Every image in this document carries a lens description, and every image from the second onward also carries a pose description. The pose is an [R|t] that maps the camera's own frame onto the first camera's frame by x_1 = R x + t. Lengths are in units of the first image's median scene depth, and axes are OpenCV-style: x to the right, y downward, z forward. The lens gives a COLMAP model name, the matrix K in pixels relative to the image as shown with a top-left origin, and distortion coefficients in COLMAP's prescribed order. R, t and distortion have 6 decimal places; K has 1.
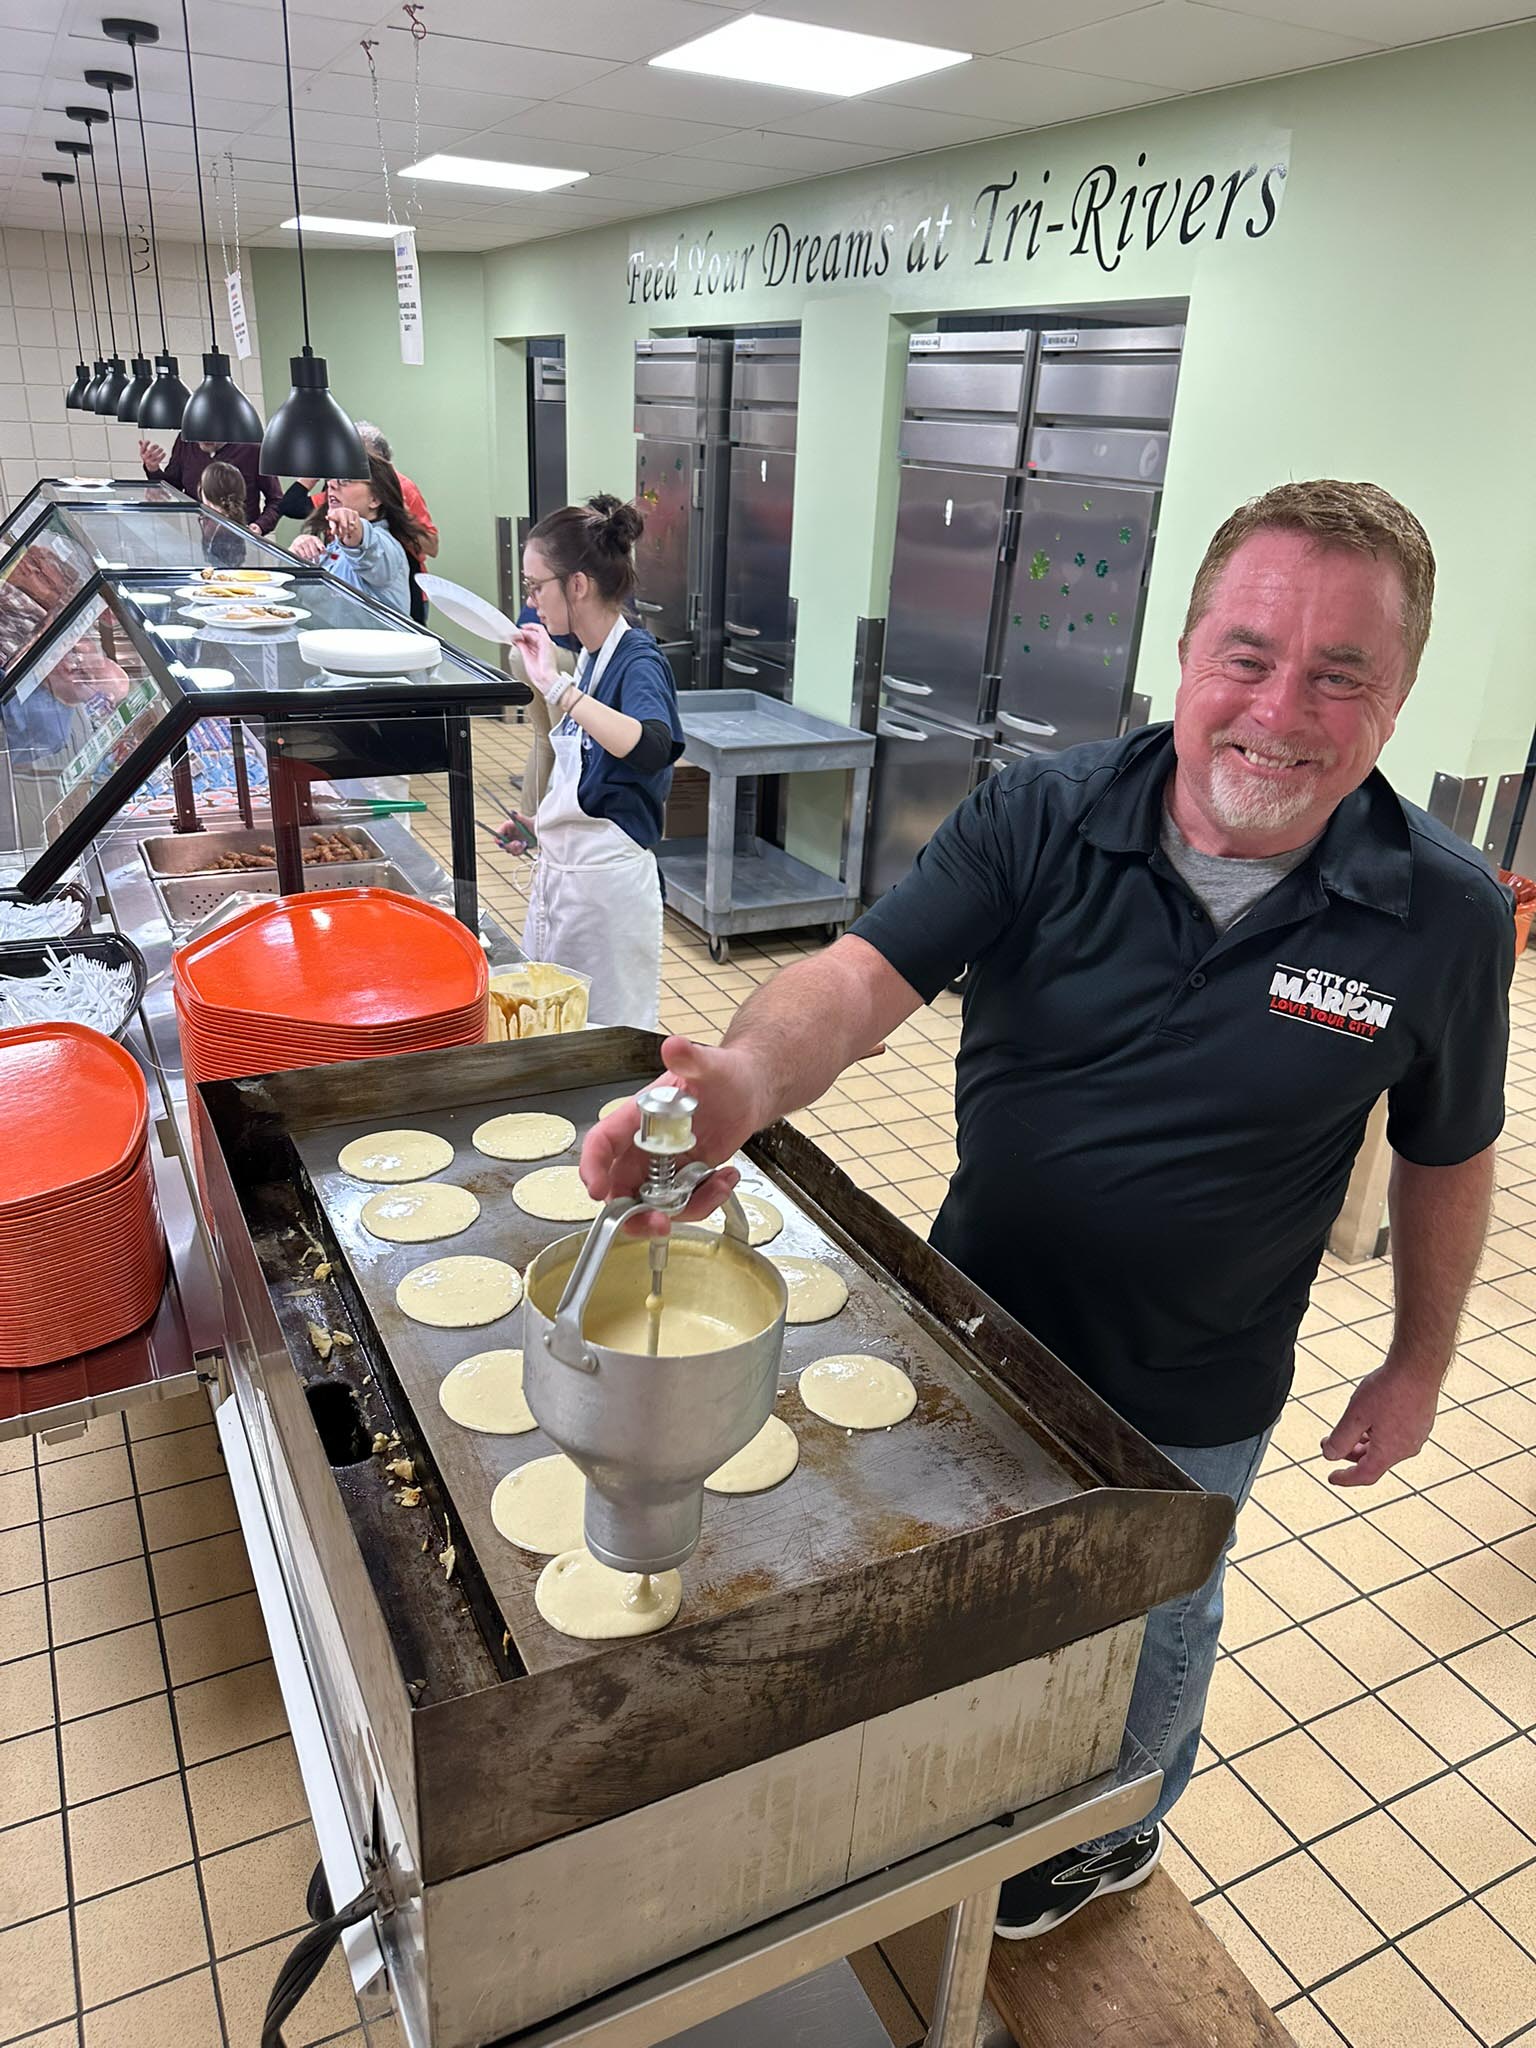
lens RADIAL K [[1444.7, 0, 710.8], [0, 1444.7, 1014.2], [0, 0, 1]] dist [0.011265, 0.004516]
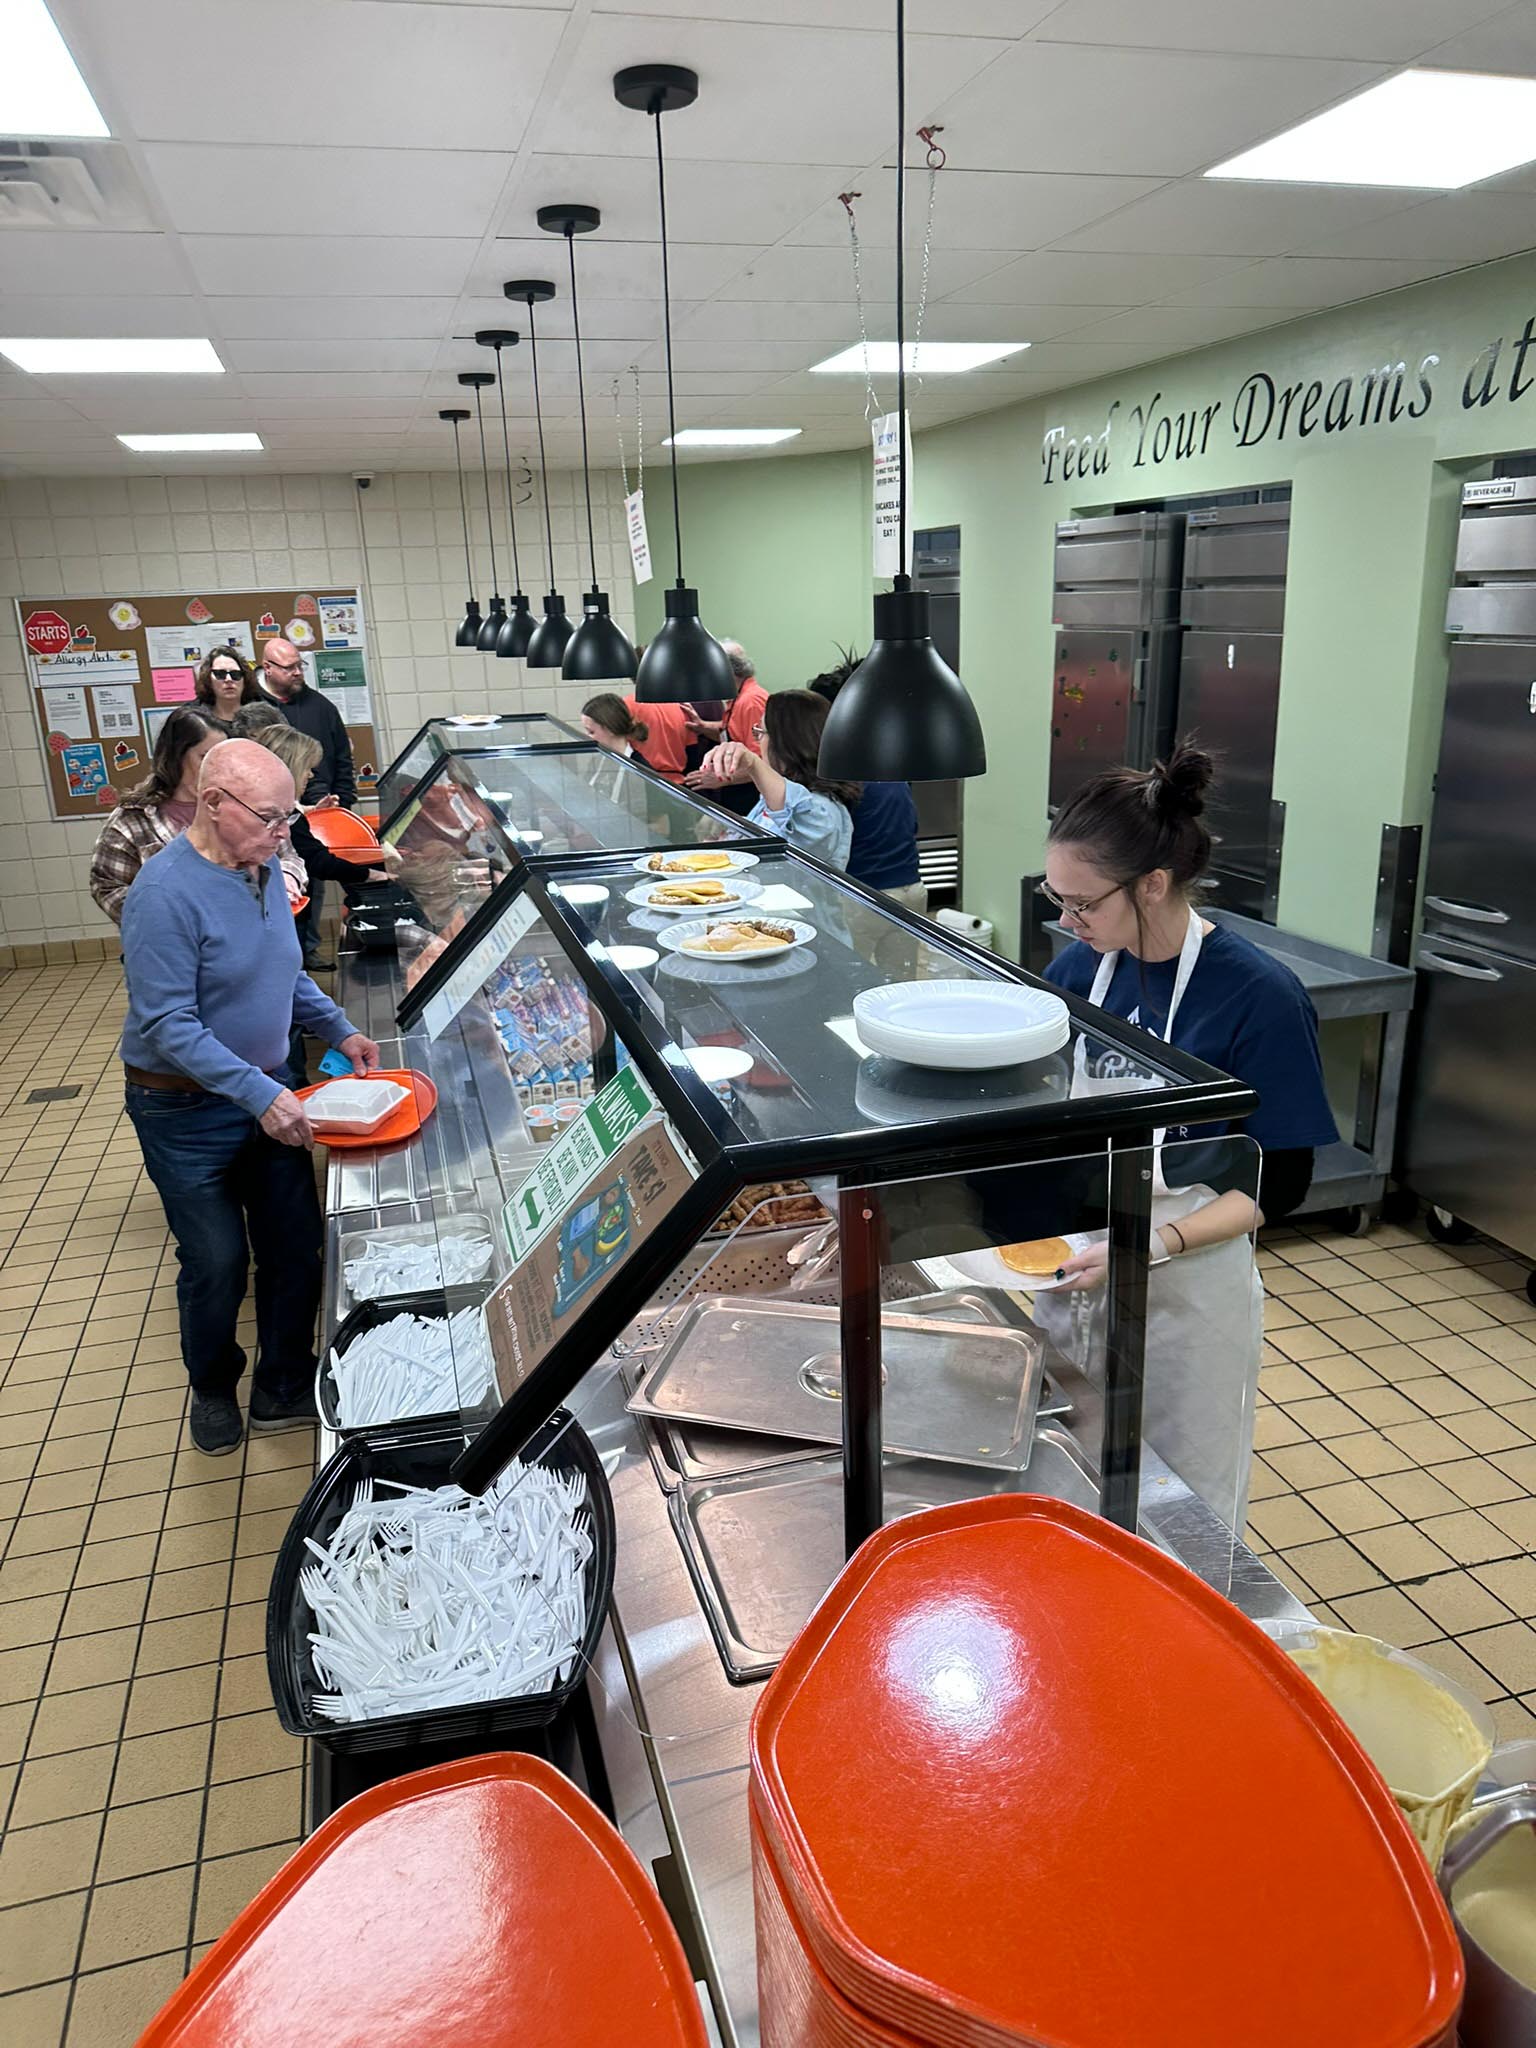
lens RADIAL K [[1441.4, 0, 768.0], [0, 1441.4, 1024.0], [0, 0, 1]] dist [0.055596, -0.054096]
pose [[0.983119, -0.025623, -0.181164, -0.090316], [0.006217, 0.994252, -0.106886, -0.080101], [0.182861, 0.103955, 0.977627, 0.157313]]
